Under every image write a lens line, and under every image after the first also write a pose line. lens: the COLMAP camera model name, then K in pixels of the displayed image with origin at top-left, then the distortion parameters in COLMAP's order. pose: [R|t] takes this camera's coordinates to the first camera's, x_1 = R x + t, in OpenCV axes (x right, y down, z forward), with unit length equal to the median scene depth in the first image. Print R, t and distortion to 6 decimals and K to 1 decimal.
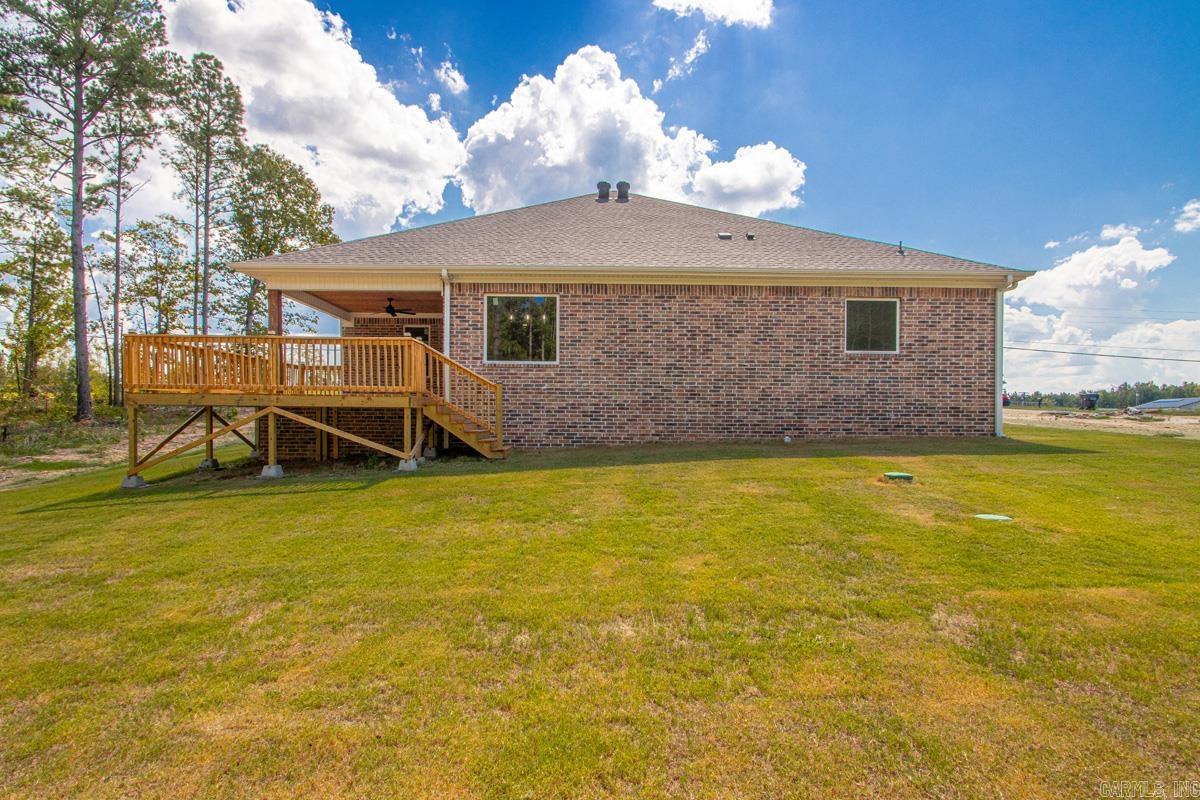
lens RADIAL K [[586.9, 0, 576.8], [0, 586.9, 421.1], [0, 0, 1]] dist [0.001267, -0.002260]
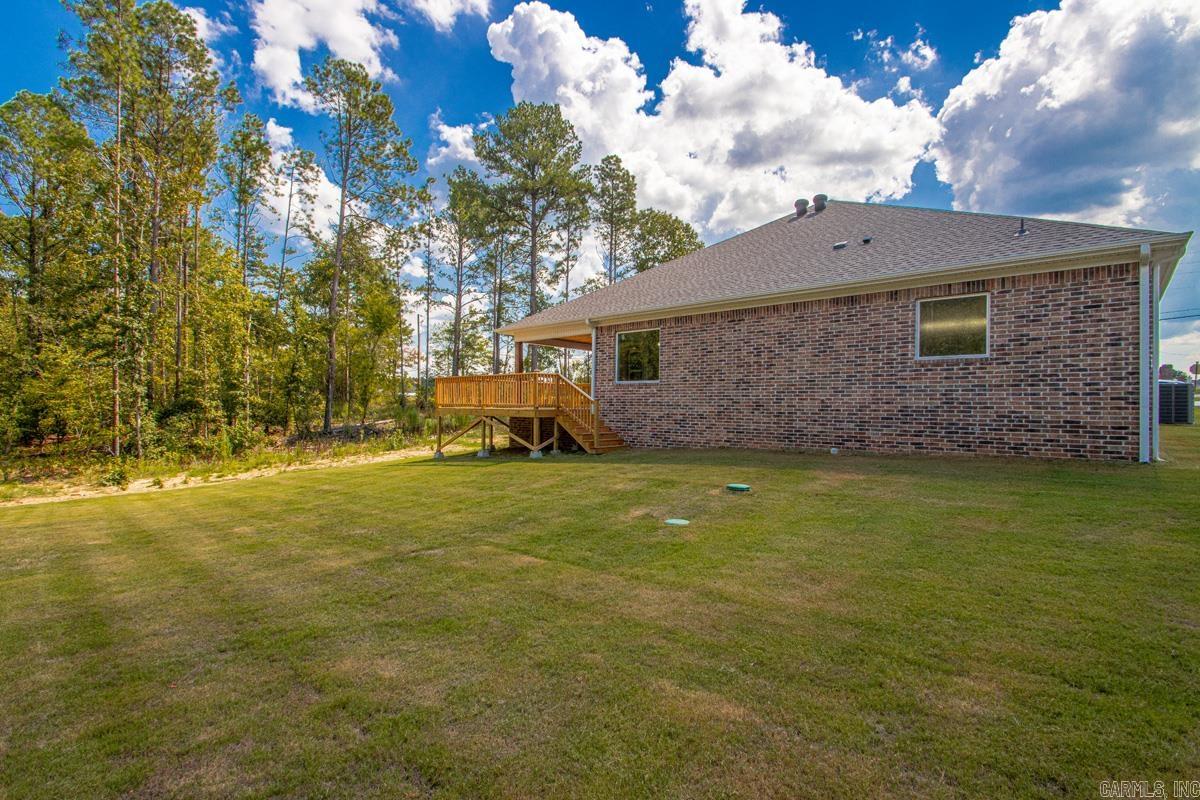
lens RADIAL K [[554.1, 0, 595.0], [0, 554.1, 406.9], [0, 0, 1]] dist [0.002236, -0.011679]
pose [[0.735037, -0.001857, -0.678025, 0.676739], [-0.009616, 0.999867, -0.013163, -0.026722], [0.677959, 0.016195, 0.734921, 0.027498]]
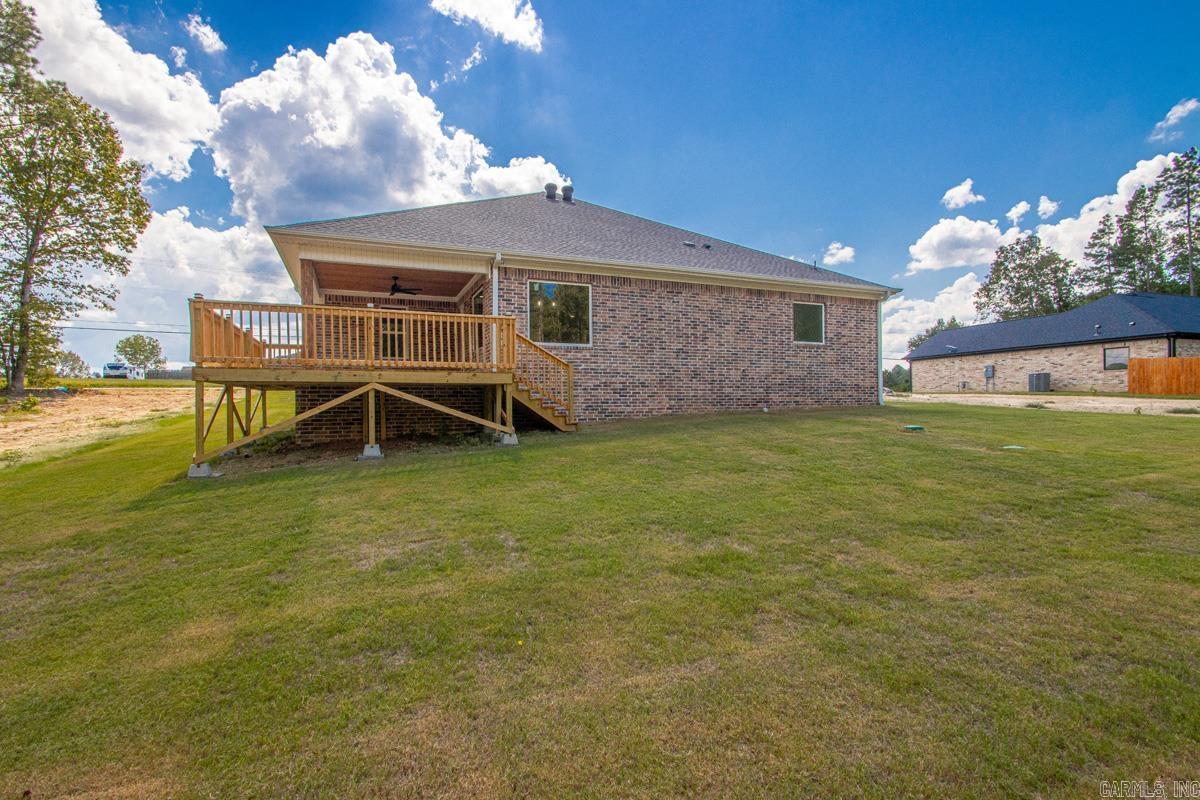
lens RADIAL K [[554.1, 0, 580.1], [0, 554.1, 412.4], [0, 0, 1]] dist [0.002236, -0.011679]
pose [[0.928583, -0.021664, 0.370492, -0.445252], [0.019484, 0.999764, 0.009625, 0.017095], [-0.370614, -0.001719, 0.928786, 0.031022]]
